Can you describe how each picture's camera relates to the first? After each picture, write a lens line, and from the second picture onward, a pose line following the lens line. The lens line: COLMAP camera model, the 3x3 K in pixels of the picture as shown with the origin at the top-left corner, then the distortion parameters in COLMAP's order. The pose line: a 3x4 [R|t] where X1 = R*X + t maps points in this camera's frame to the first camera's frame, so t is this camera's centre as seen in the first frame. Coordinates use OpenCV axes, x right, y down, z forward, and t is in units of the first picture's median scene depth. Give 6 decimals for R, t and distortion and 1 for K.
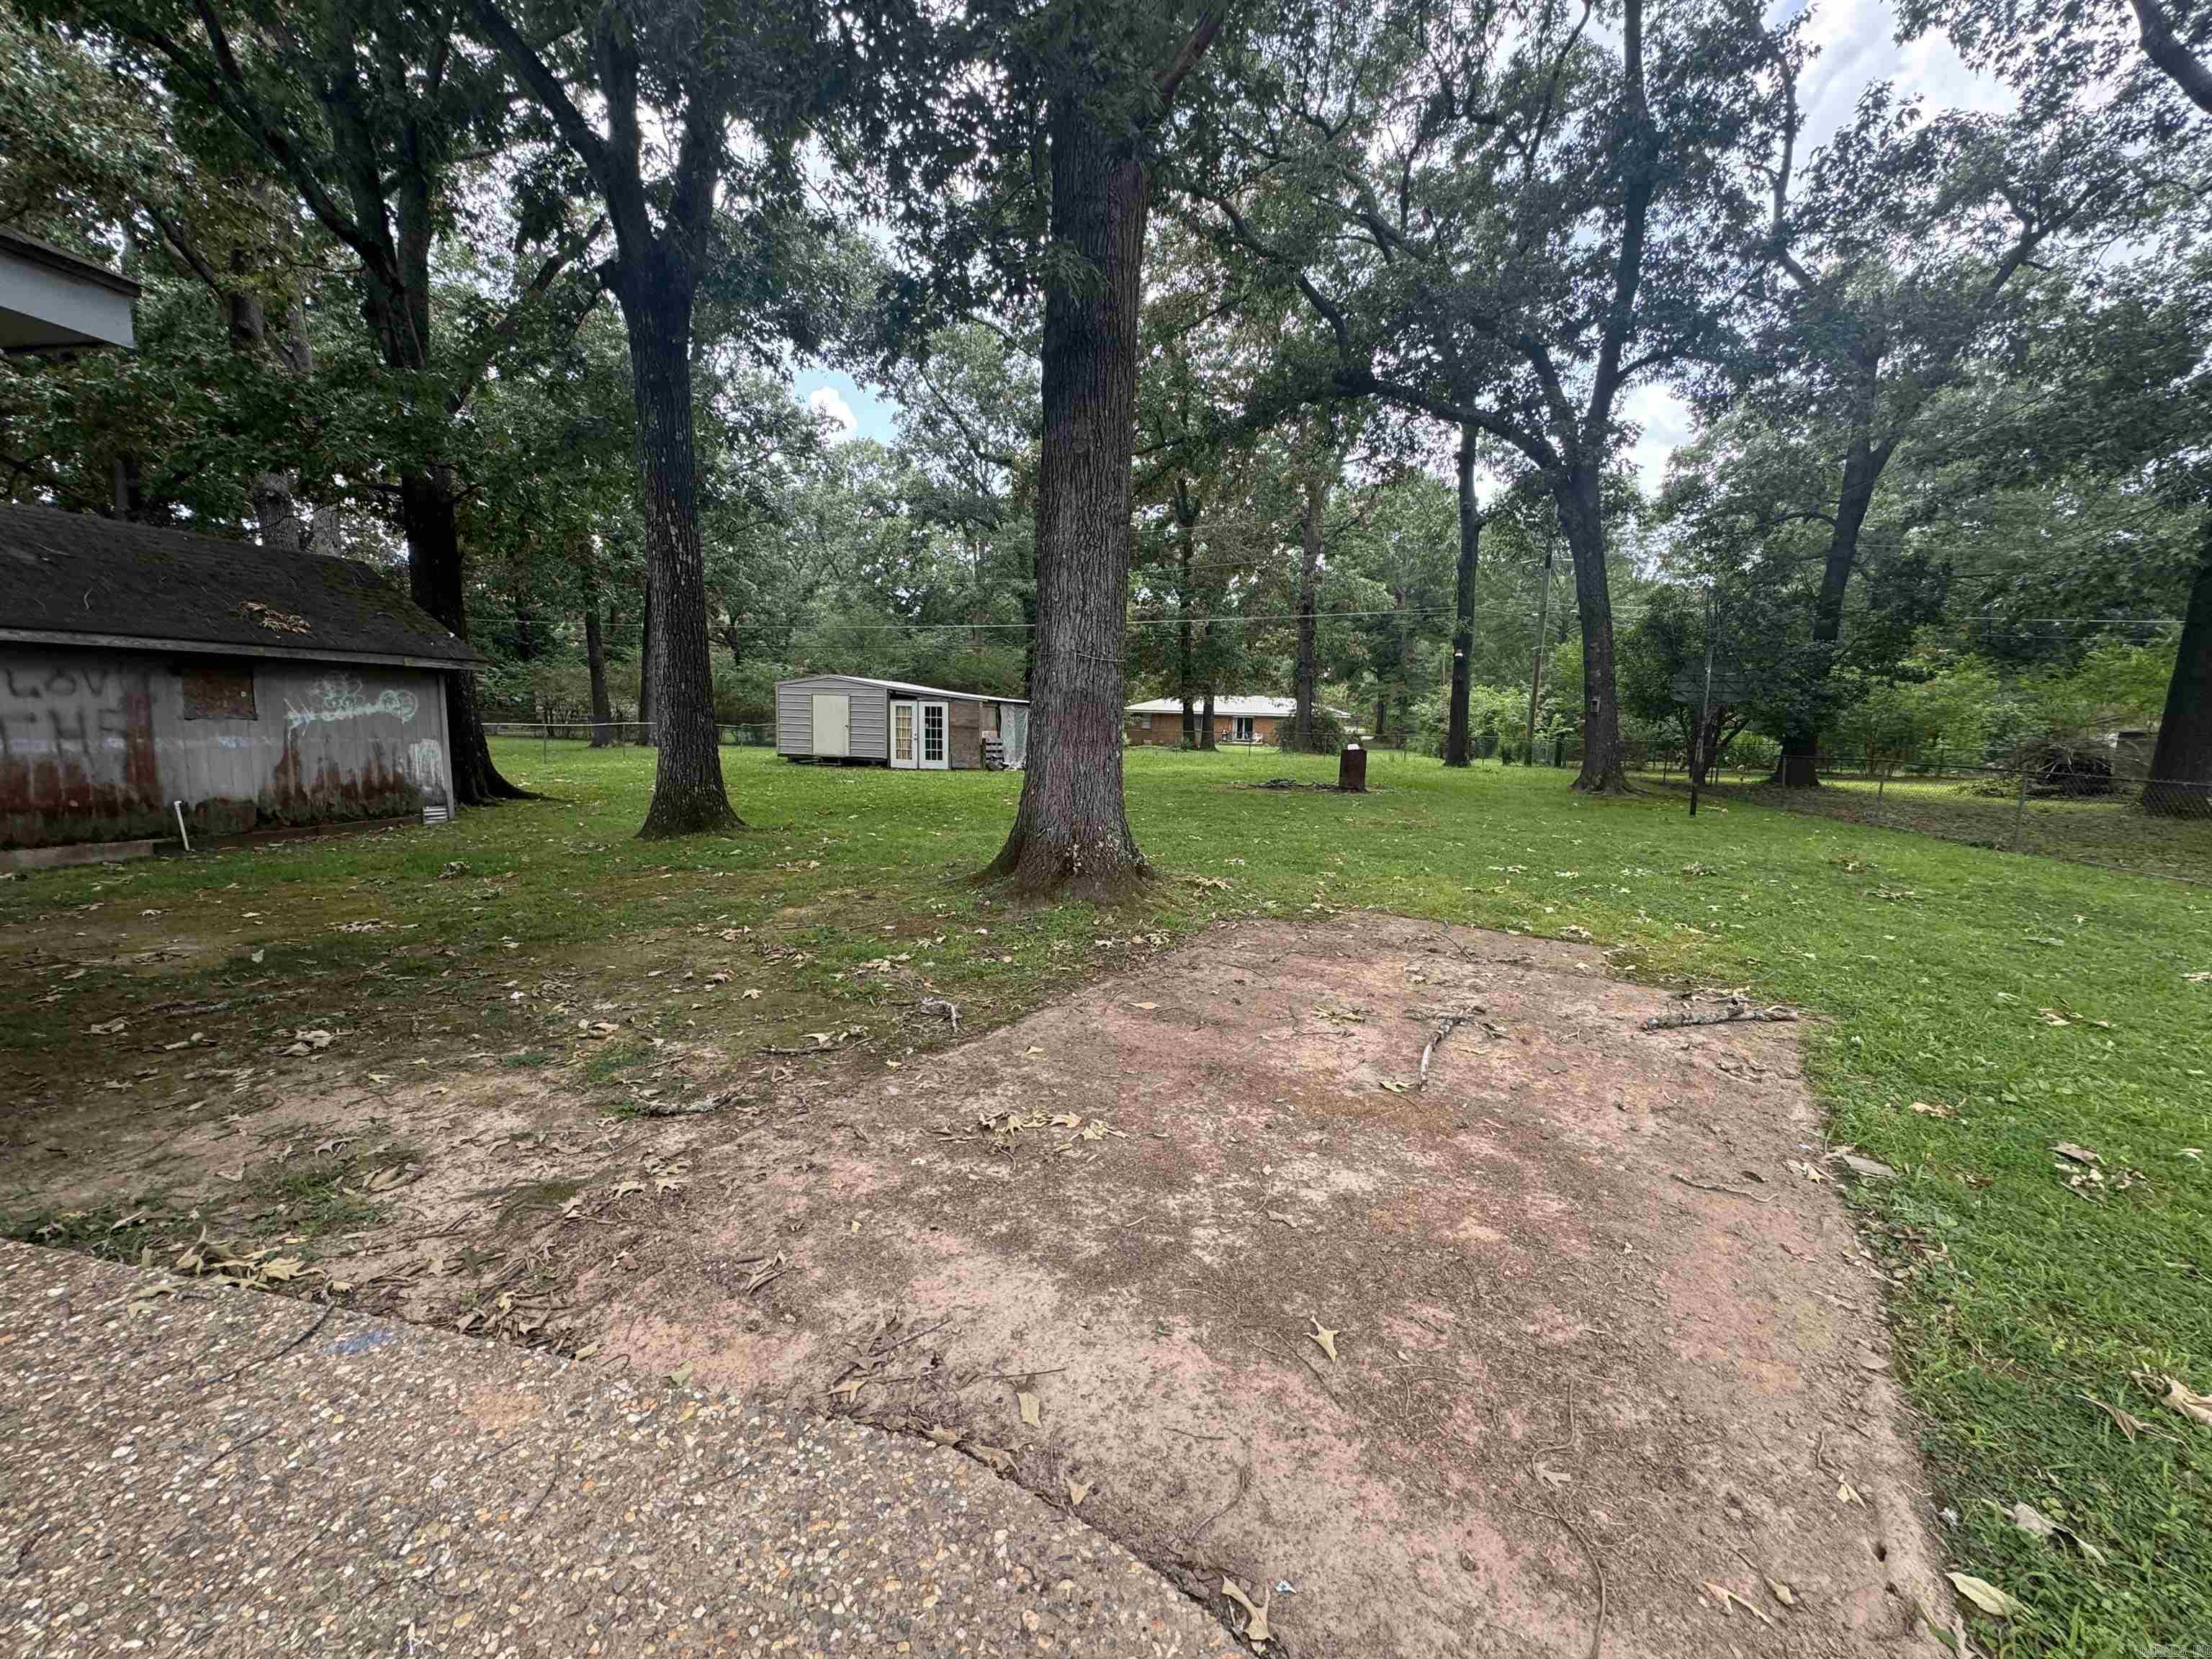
lens RADIAL K [[880.2, 0, 1106.5], [0, 880.2, 824.9], [0, 0, 1]] dist [-0.002975, 0.000288]
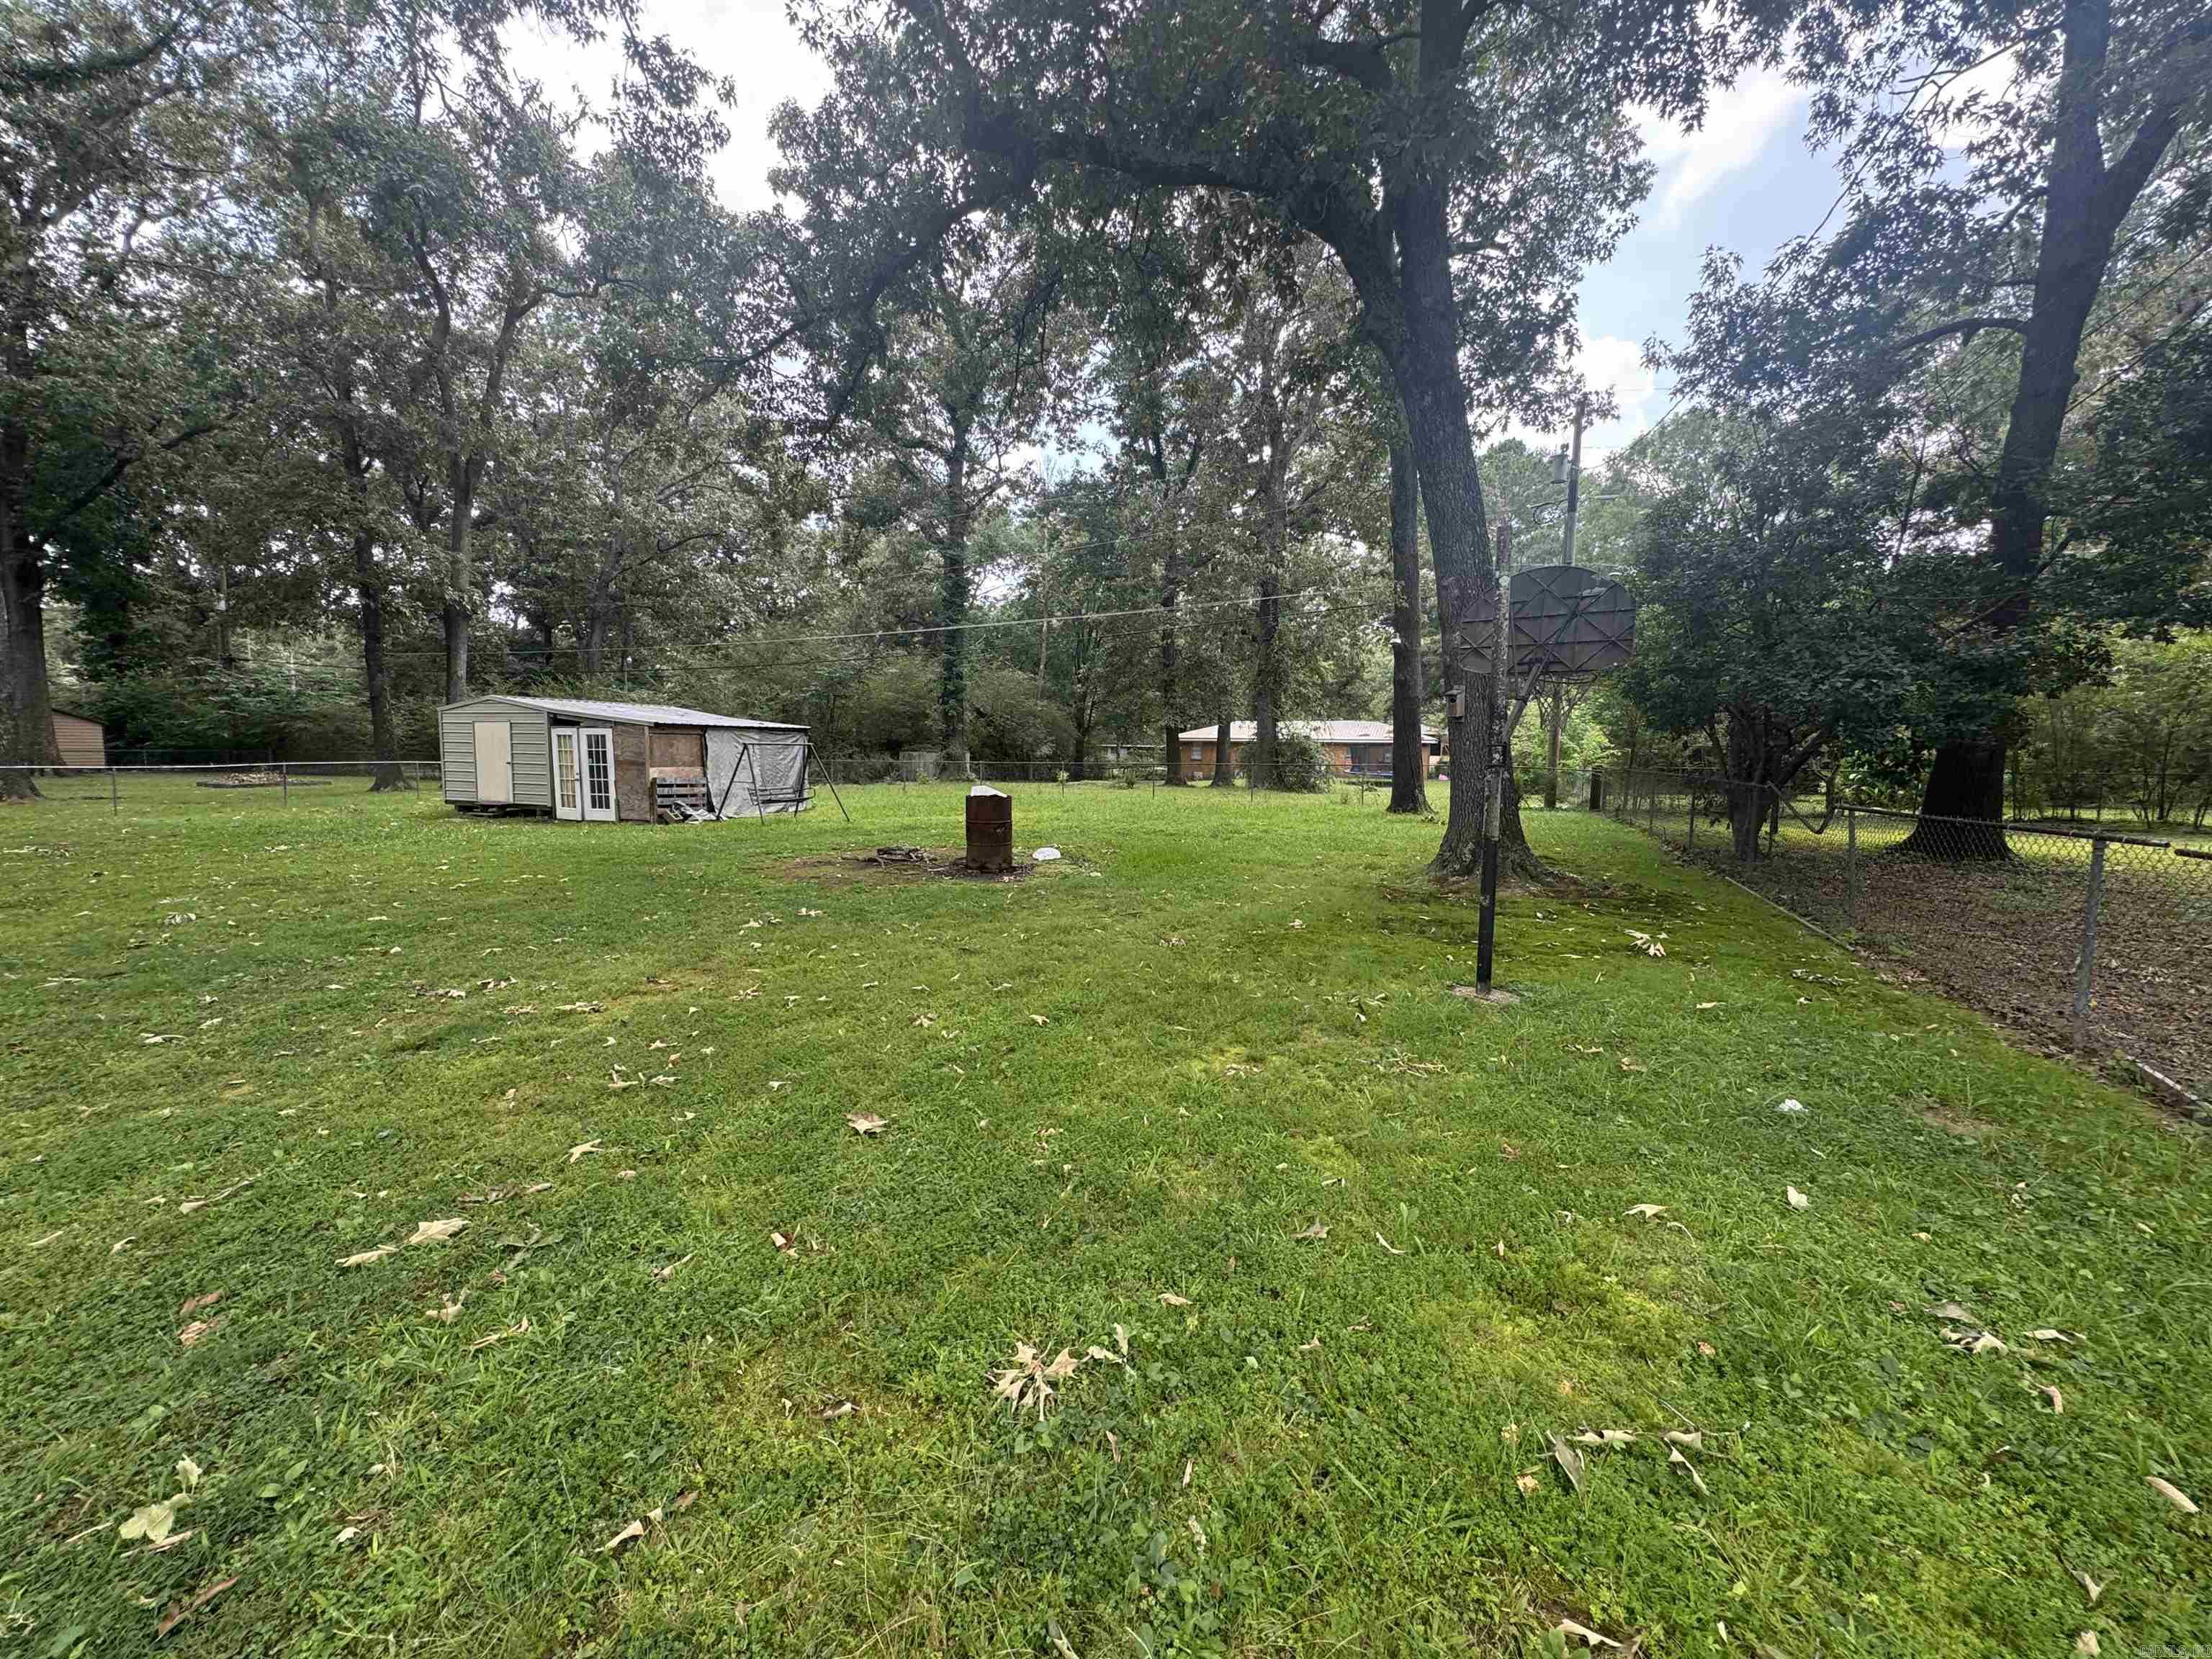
lens RADIAL K [[880.2, 0, 1106.5], [0, 880.2, 824.9], [0, 0, 1]] dist [-0.002975, 0.000288]
pose [[0.984821, 0.000294, -0.173573, 0.344820], [-0.006414, 0.999377, -0.034696, -0.038266], [0.173455, 0.035283, 0.984210, 0.365510]]
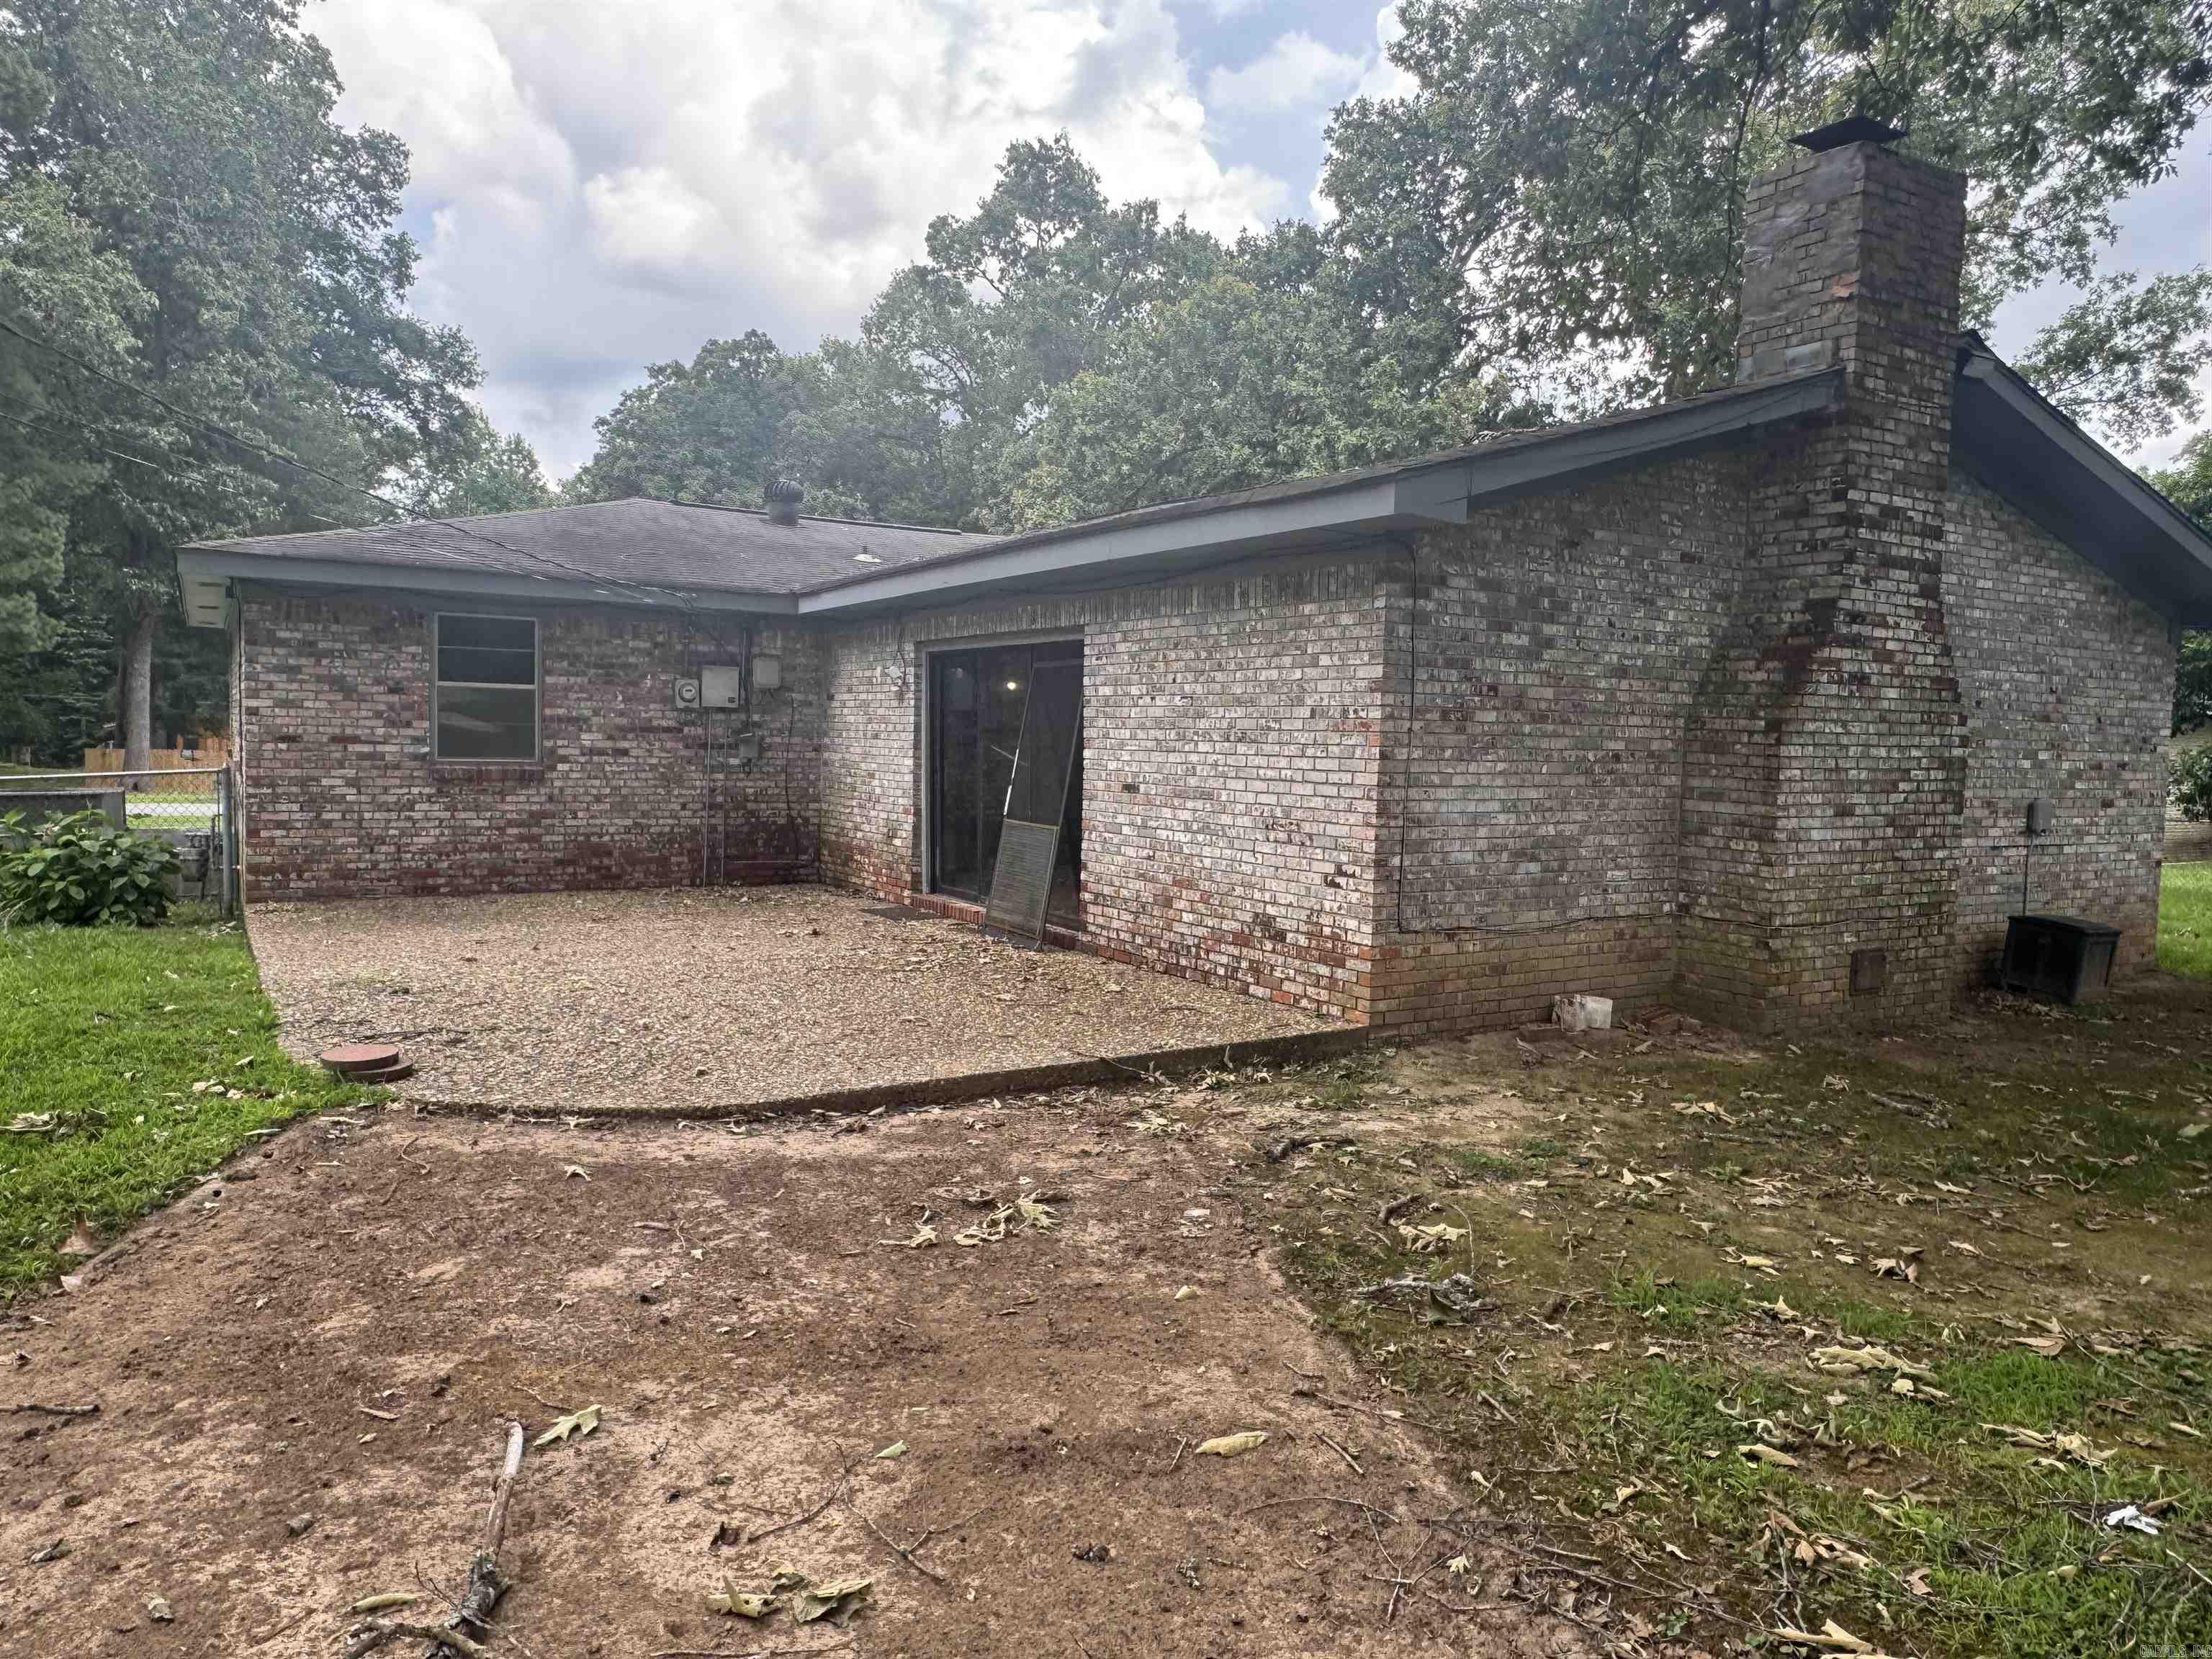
lens RADIAL K [[1482.5, 0, 1106.0], [0, 1482.5, 829.5], [0, 0, 1]] dist [-0.004903, -0.000732]
pose [[-0.734952, -0.002945, -0.678113, 0.102082], [-0.127210, 0.982836, 0.133604, -0.028636], [0.666081, 0.184456, -0.722712, 0.263825]]
